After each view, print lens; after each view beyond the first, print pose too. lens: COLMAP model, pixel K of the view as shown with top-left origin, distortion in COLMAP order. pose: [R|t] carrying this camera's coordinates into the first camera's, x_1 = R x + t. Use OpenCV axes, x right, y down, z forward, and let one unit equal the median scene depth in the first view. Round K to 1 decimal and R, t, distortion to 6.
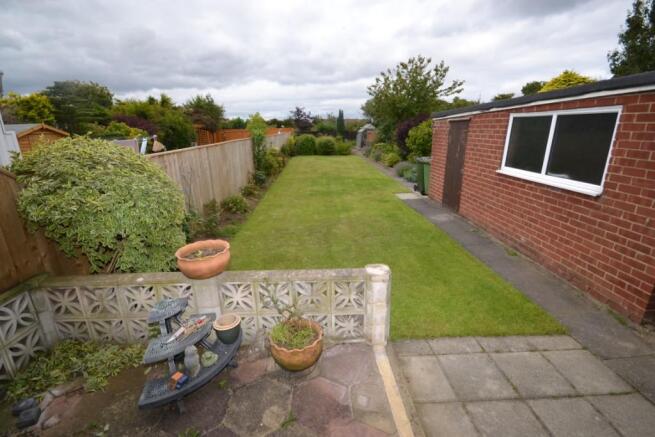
lens RADIAL K [[291.4, 0, 323.2], [0, 291.4, 217.1], [0, 0, 1]] dist [0.003148, -0.007824]
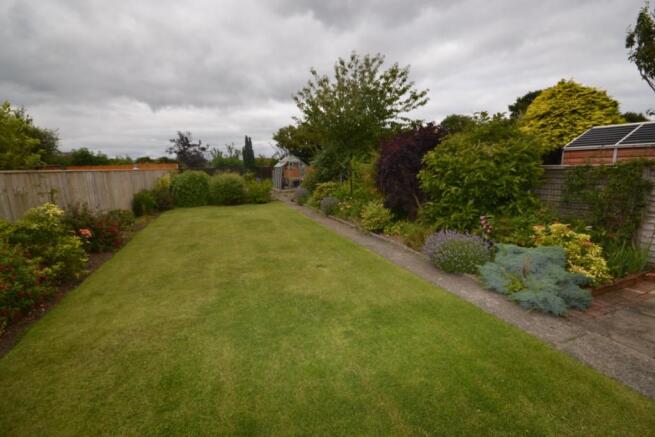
lens RADIAL K [[291.4, 0, 323.2], [0, 291.4, 217.1], [0, 0, 1]] dist [0.003148, -0.007824]
pose [[0.949009, -0.063418, 0.308804, 0.031476], [0.102005, 0.988634, -0.110445, -0.558340], [-0.298290, 0.136313, 0.944692, 2.117712]]
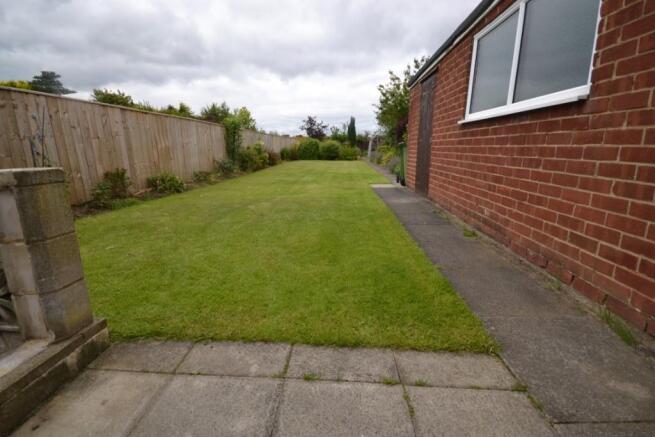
lens RADIAL K [[291.4, 0, 323.2], [0, 291.4, 217.1], [0, 0, 1]] dist [0.003148, -0.007824]
pose [[0.995523, 0.034718, -0.087918, 0.410061], [-0.039964, 0.997480, -0.058626, 0.152334], [0.085661, 0.061877, 0.994401, 0.342595]]
